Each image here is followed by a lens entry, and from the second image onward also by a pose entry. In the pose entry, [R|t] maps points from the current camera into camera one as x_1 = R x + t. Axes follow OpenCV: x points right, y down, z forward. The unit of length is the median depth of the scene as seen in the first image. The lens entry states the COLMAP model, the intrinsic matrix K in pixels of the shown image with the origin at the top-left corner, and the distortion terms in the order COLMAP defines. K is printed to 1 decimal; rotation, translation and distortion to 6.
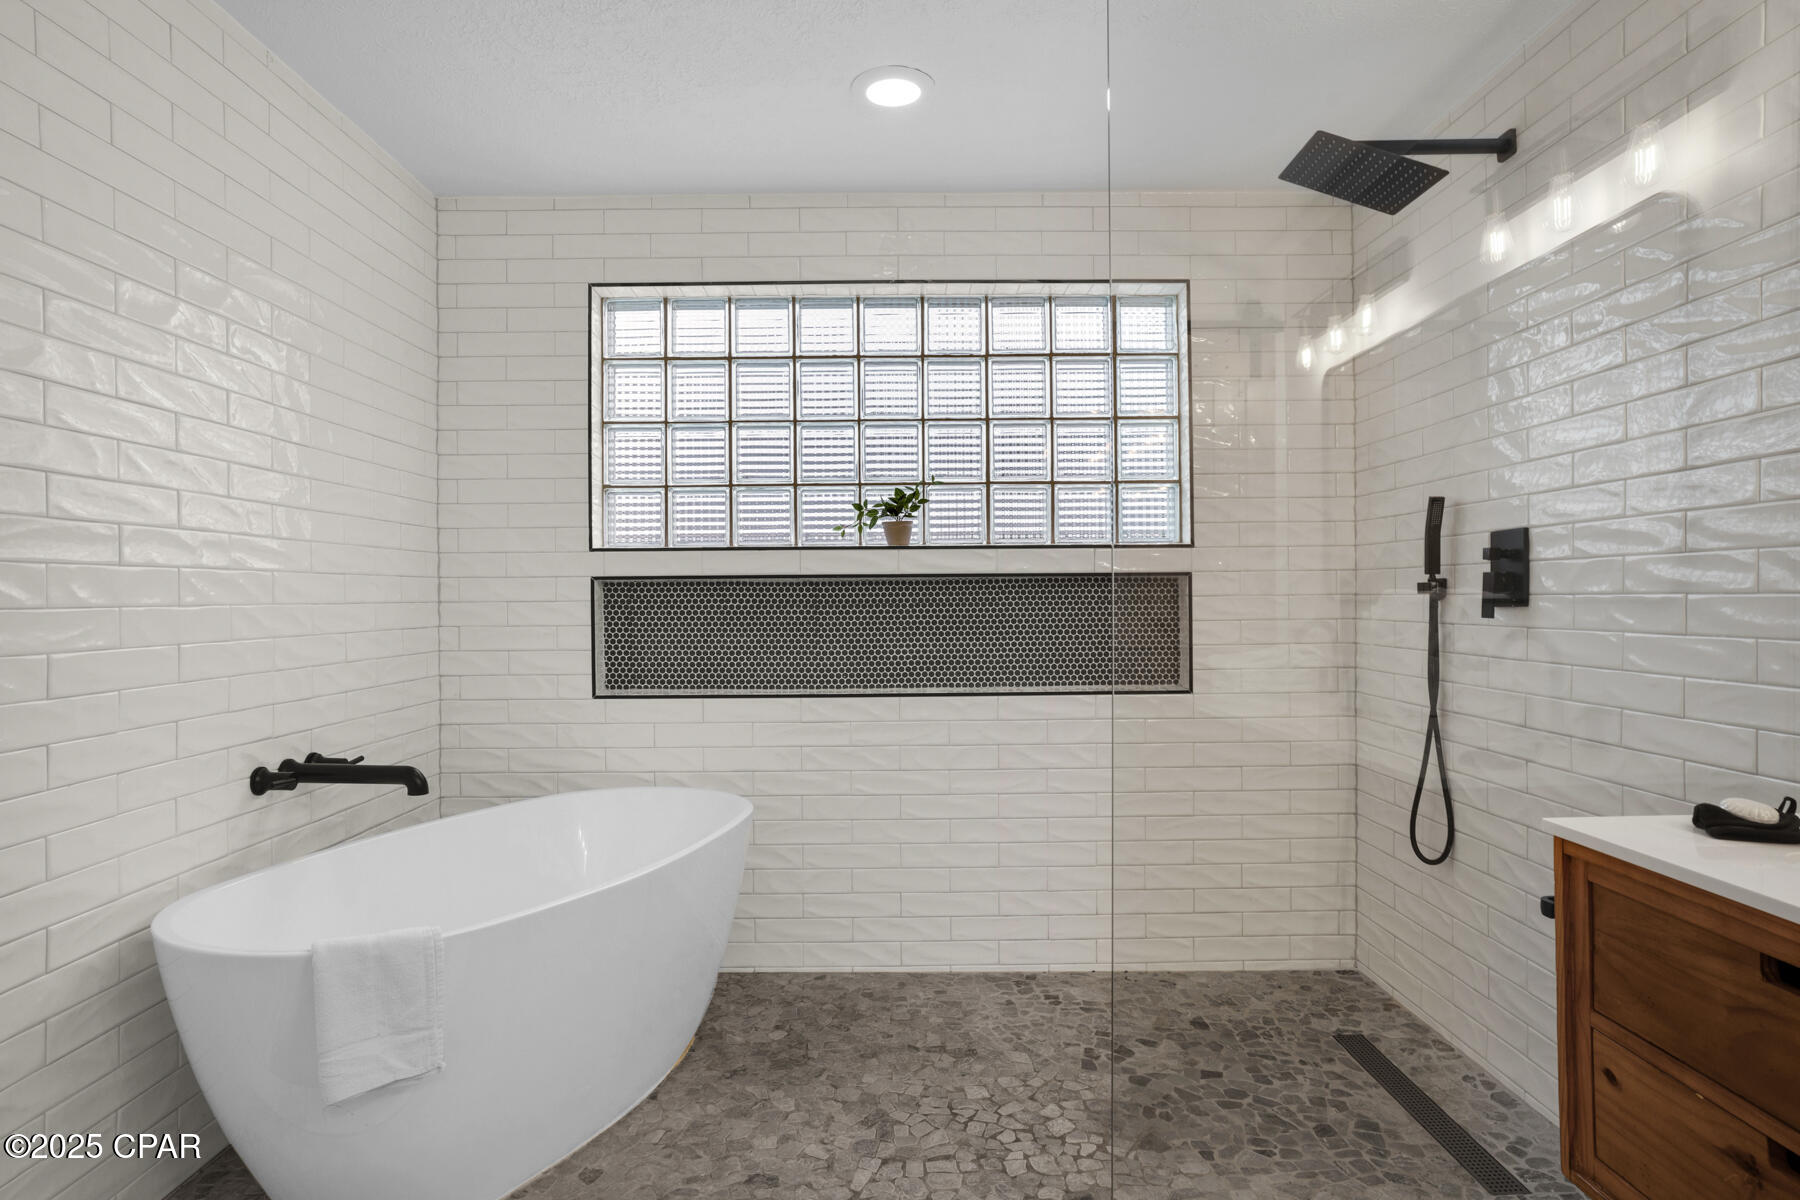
lens RADIAL K [[1004.1, 0, 894.0], [0, 1004.1, 596.6], [0, 0, 1]] dist [-0.047269, 0.040960]
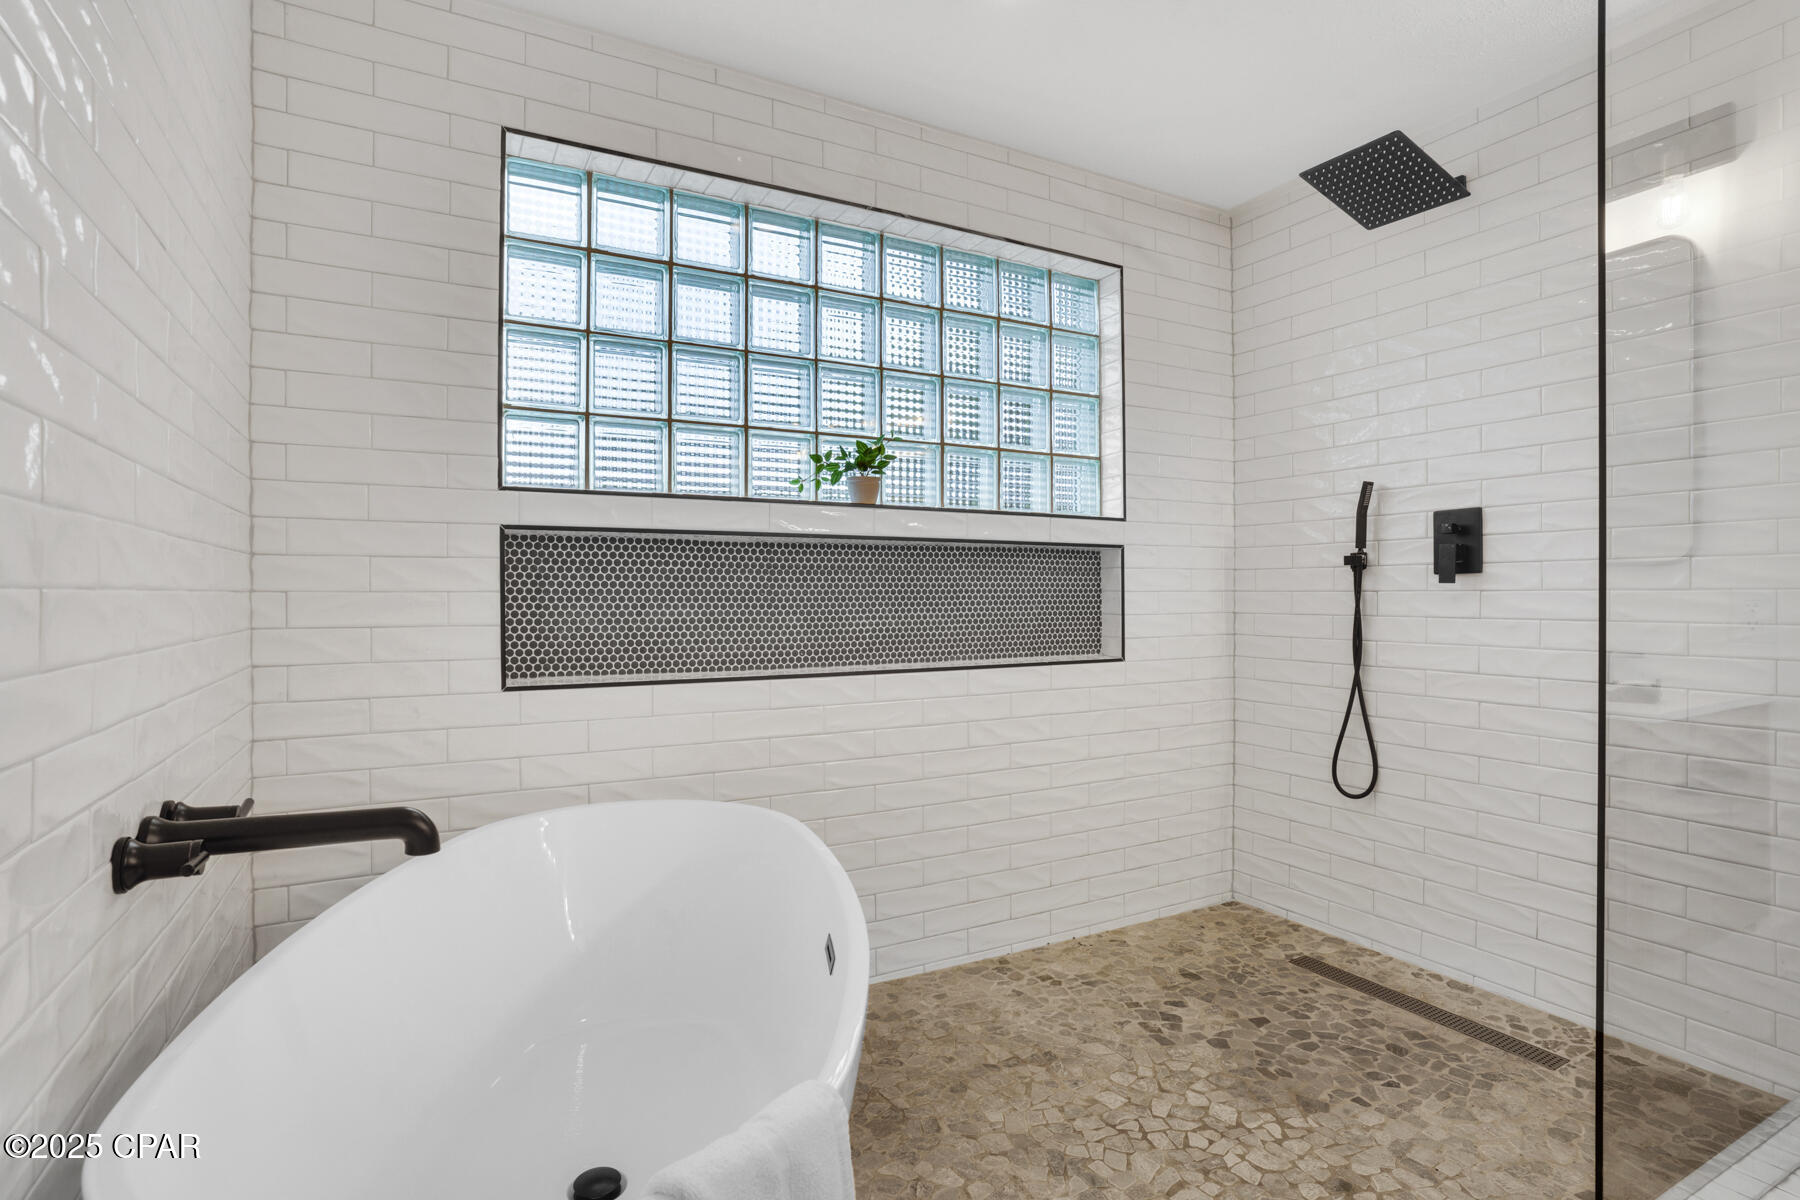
lens RADIAL K [[899.7, 0, 896.2], [0, 899.7, 594.2], [0, 0, 1]] dist [-0.068398, 0.037823]
pose [[0.879405, 0.006594, 0.476028, -0.346442], [-0.005357, 0.999978, -0.003957, 0.031087], [-0.476043, 0.000930, 0.879421, 0.283069]]
